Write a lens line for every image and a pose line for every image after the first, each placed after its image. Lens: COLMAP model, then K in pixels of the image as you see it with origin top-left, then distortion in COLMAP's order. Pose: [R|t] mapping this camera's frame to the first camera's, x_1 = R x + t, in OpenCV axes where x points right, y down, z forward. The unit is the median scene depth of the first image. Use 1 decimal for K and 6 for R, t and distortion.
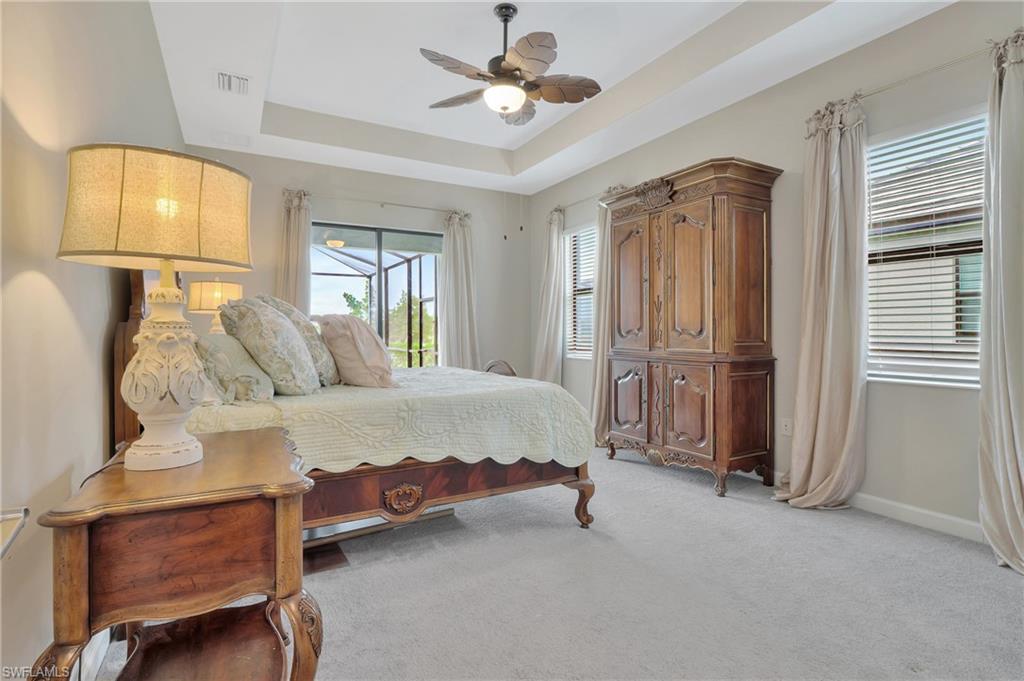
lens RADIAL K [[494.9, 0, 511.9], [0, 494.9, 334.1], [0, 0, 1]] dist [-0.007454, -0.002481]
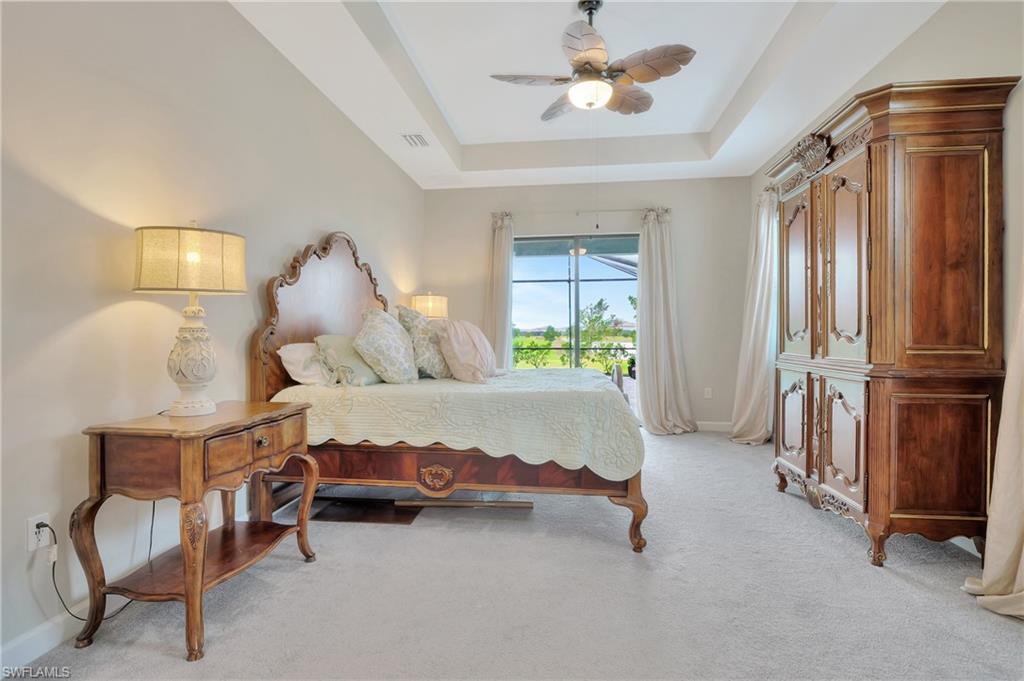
lens RADIAL K [[494.9, 0, 511.0], [0, 494.9, 337.6], [0, 0, 1]] dist [-0.007454, -0.002481]
pose [[0.803312, 0.004231, -0.595544, 0.443252], [-0.002704, 0.999990, 0.003457, -0.000418], [0.595553, -0.001167, 0.803315, 0.123583]]
